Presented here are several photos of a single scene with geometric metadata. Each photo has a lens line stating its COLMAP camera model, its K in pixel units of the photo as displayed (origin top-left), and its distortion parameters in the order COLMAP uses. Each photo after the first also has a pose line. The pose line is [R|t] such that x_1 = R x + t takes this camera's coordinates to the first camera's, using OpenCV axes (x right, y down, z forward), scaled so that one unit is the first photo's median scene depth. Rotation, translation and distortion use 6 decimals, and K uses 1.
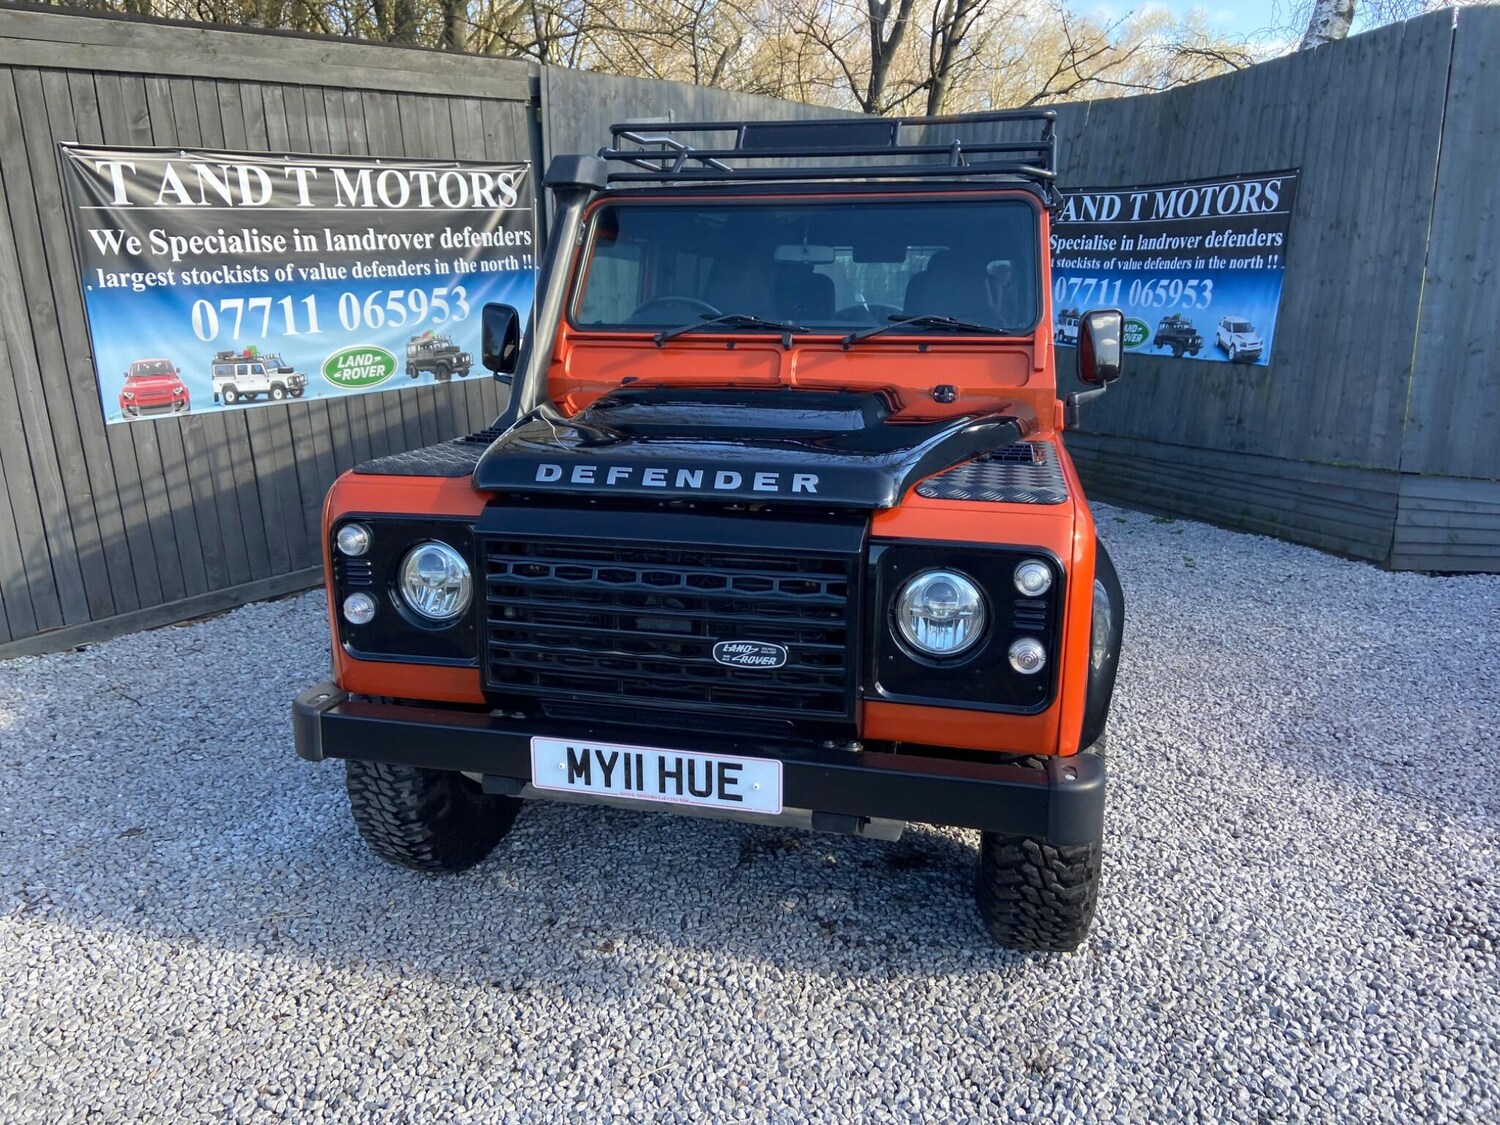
lens RADIAL K [[1127.0, 0, 730.1], [0, 1127.0, 529.4], [0, 0, 1]] dist [0.121803, -0.150364]
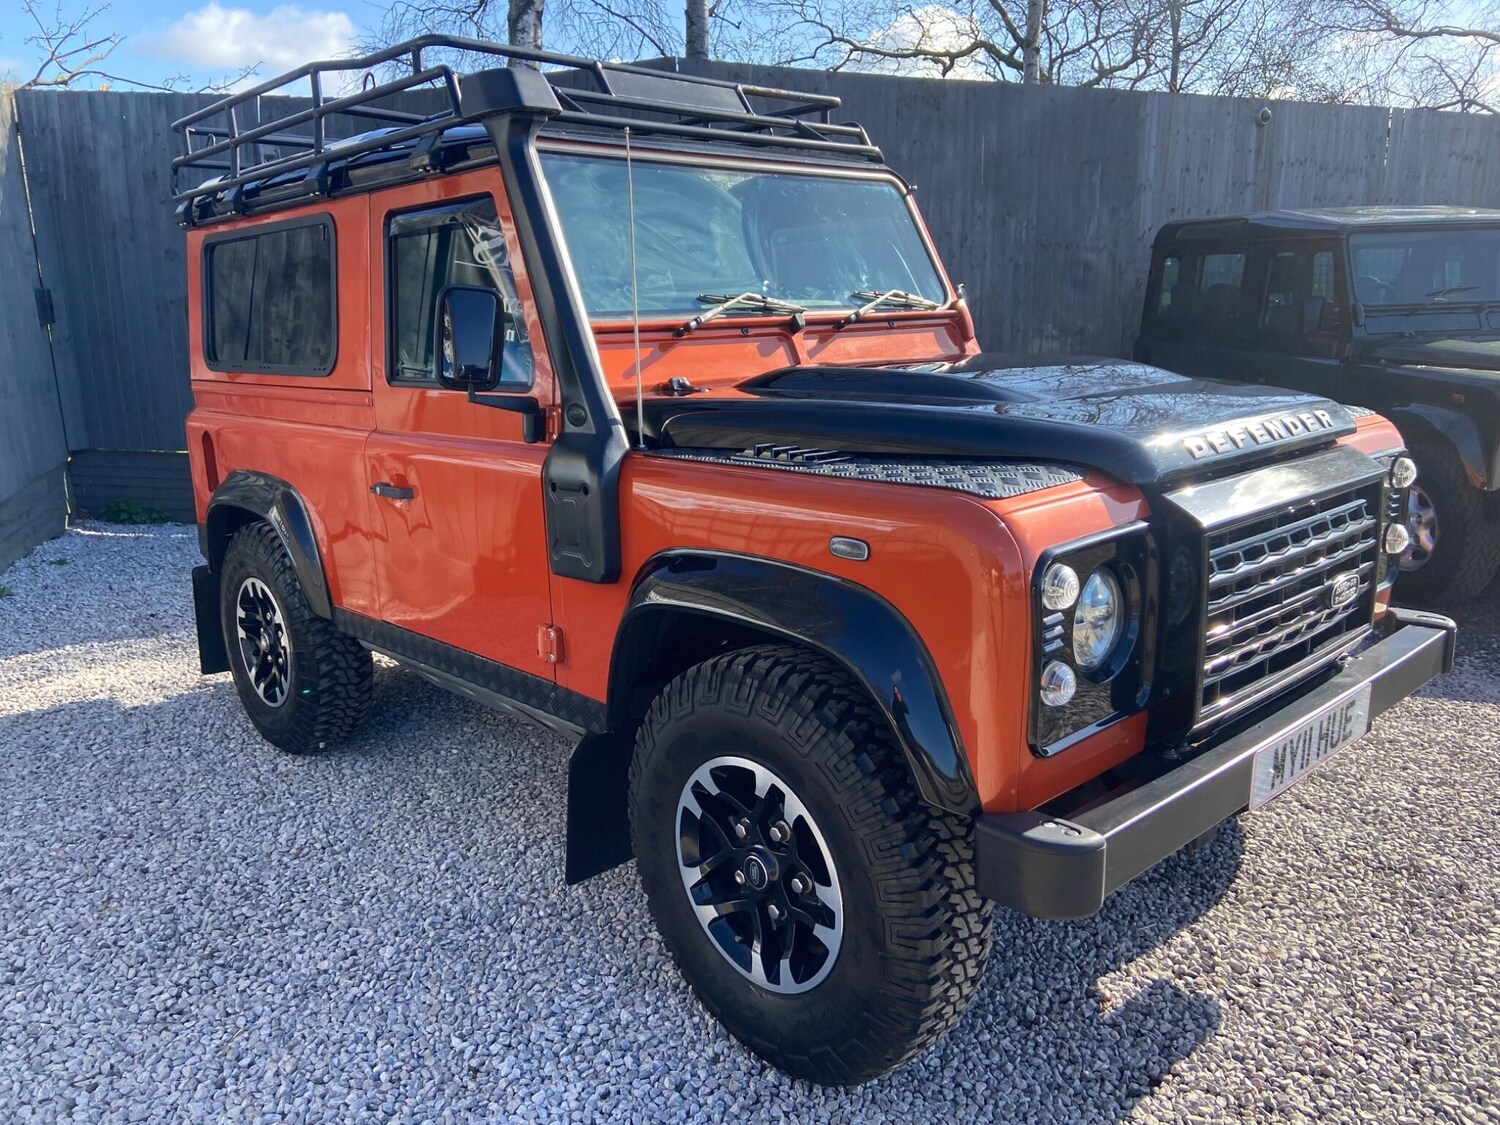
lens RADIAL K [[1127.0, 0, 728.0], [0, 1127.0, 556.3], [0, 0, 1]] dist [0.121803, -0.150364]
pose [[0.556793, -0.195416, 0.807338, -0.489556], [0.202001, 0.974611, 0.096592, -0.057255], [-0.805715, 0.109301, 0.582131, 0.369422]]
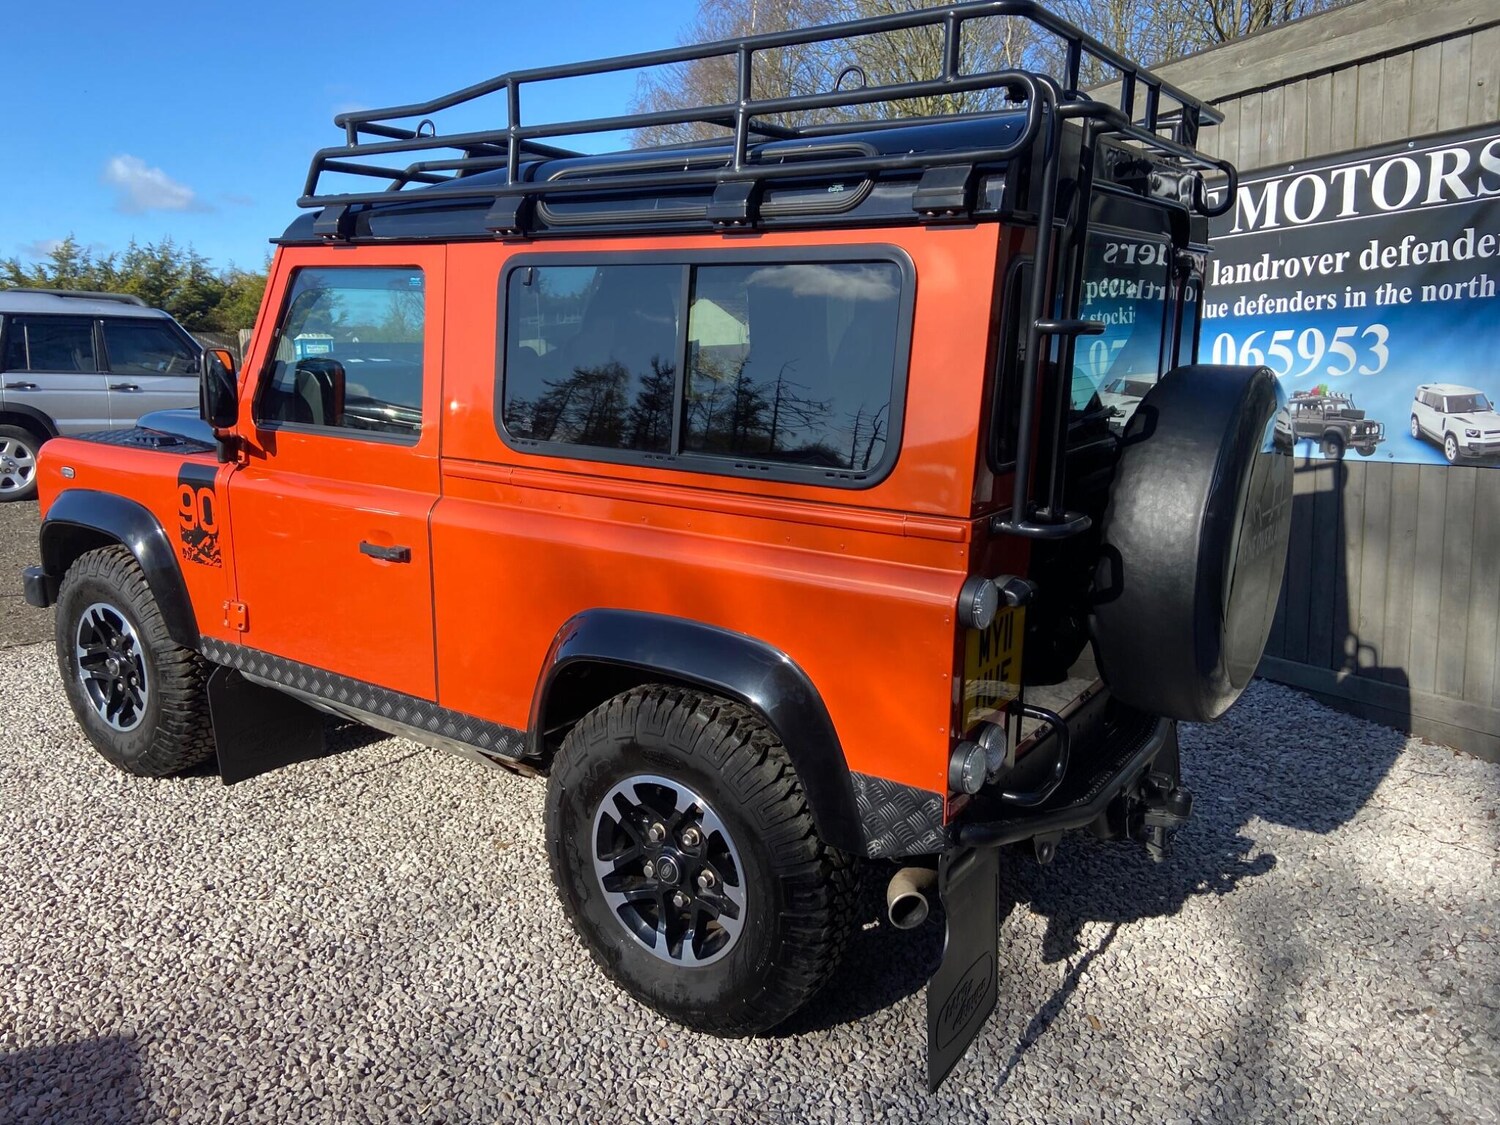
lens RADIAL K [[1127.0, 0, 744.3], [0, 1127.0, 560.8], [0, 0, 1]] dist [0.121803, -0.150364]
pose [[-0.358792, 0.191454, -0.913572, 0.703957], [-0.199004, 0.940547, 0.275263, -0.246493], [0.911957, 0.280567, -0.299360, 1.137726]]
